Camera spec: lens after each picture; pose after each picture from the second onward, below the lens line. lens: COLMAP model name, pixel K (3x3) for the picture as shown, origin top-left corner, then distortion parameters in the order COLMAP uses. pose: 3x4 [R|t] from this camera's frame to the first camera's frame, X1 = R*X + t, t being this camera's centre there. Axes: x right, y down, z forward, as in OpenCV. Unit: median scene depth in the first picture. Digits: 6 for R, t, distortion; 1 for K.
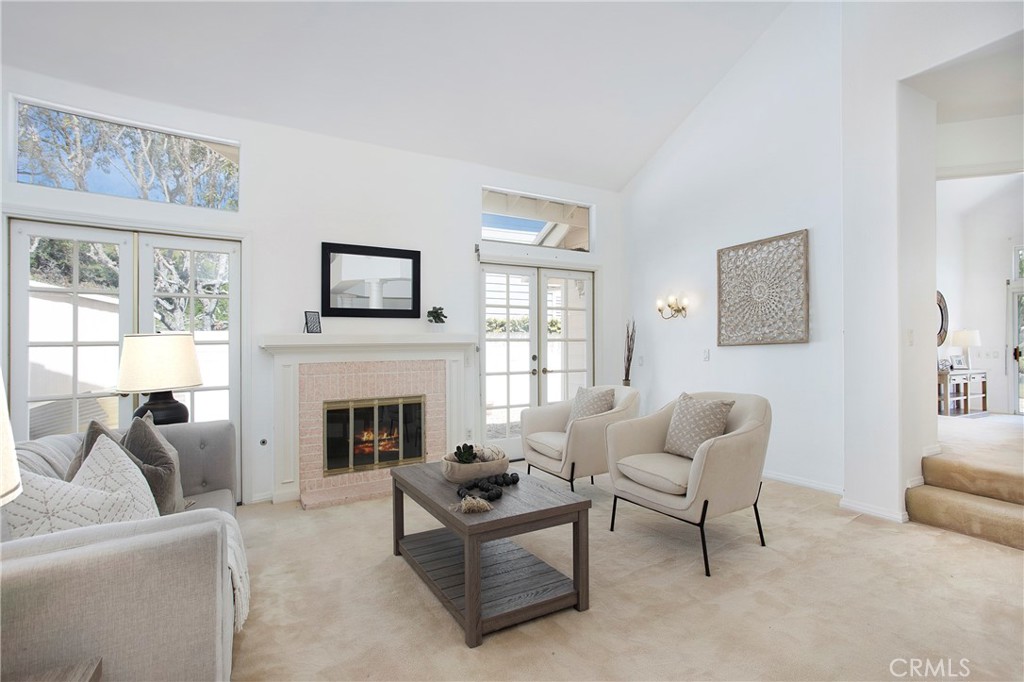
lens RADIAL K [[510.6, 0, 507.3], [0, 510.6, 347.9], [0, 0, 1]] dist [0.011704, 0.002209]
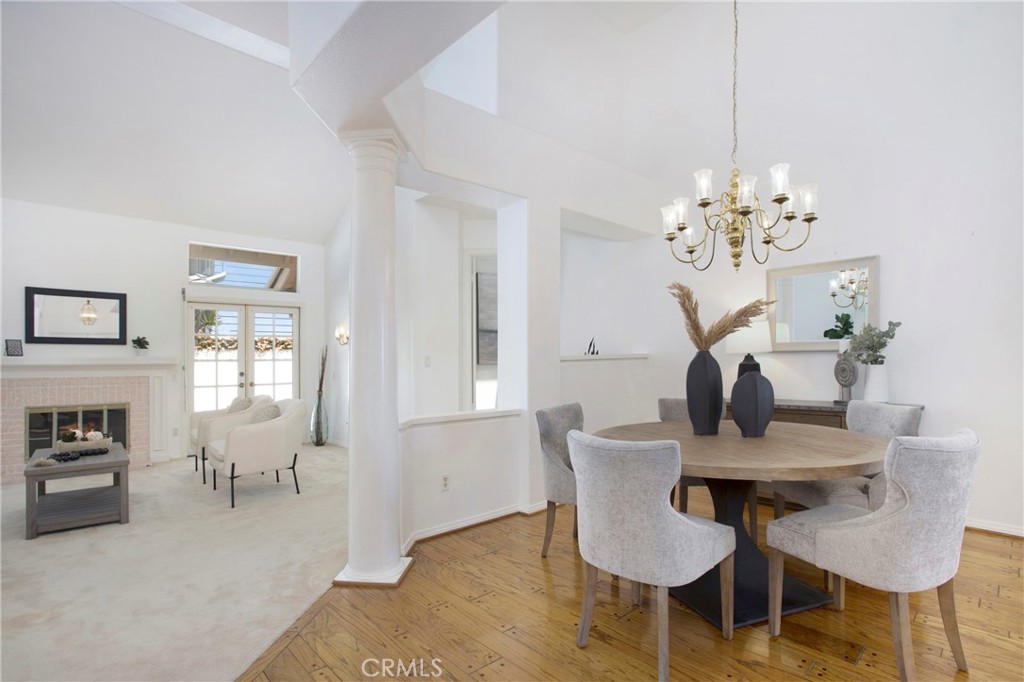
lens RADIAL K [[510.6, 0, 505.8], [0, 510.6, 367.7], [0, 0, 1]] dist [0.011704, 0.002209]
pose [[0.981295, 0.005412, 0.192432, 0.548291], [-0.007962, 0.999890, 0.012482, -0.023026], [-0.192343, -0.013780, 0.981231, -0.499845]]
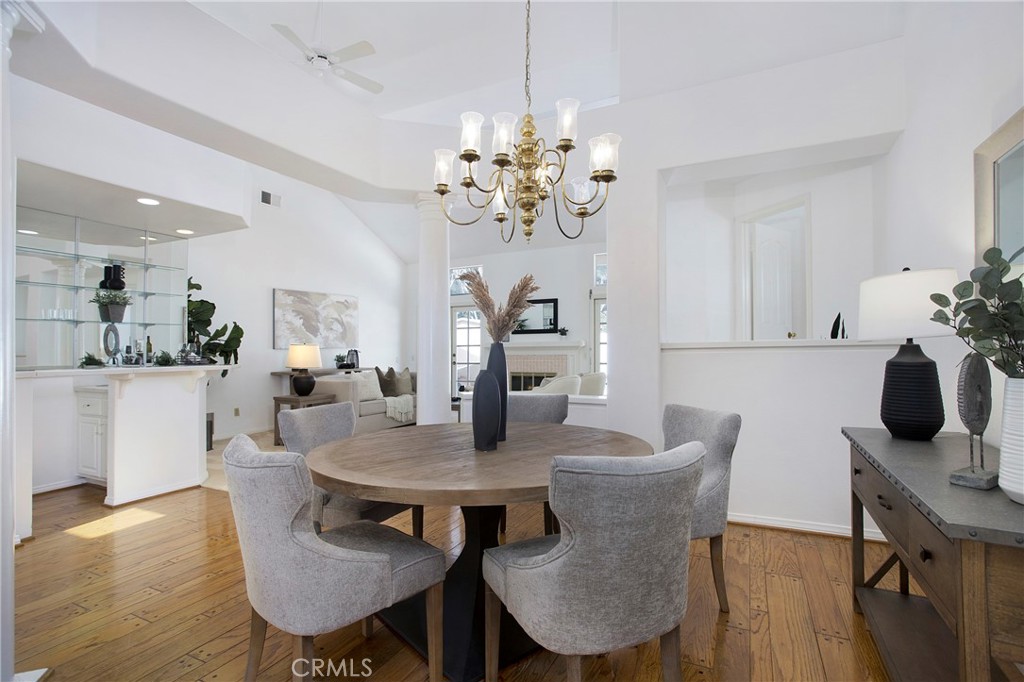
lens RADIAL K [[510.6, 0, 528.9], [0, 510.6, 341.3], [0, 0, 1]] dist [0.011704, 0.002209]
pose [[0.571797, 0.001515, -0.820394, 1.378118], [0.014519, 0.999823, 0.011965, -0.051845], [0.820267, -0.018753, 0.571674, -0.183442]]
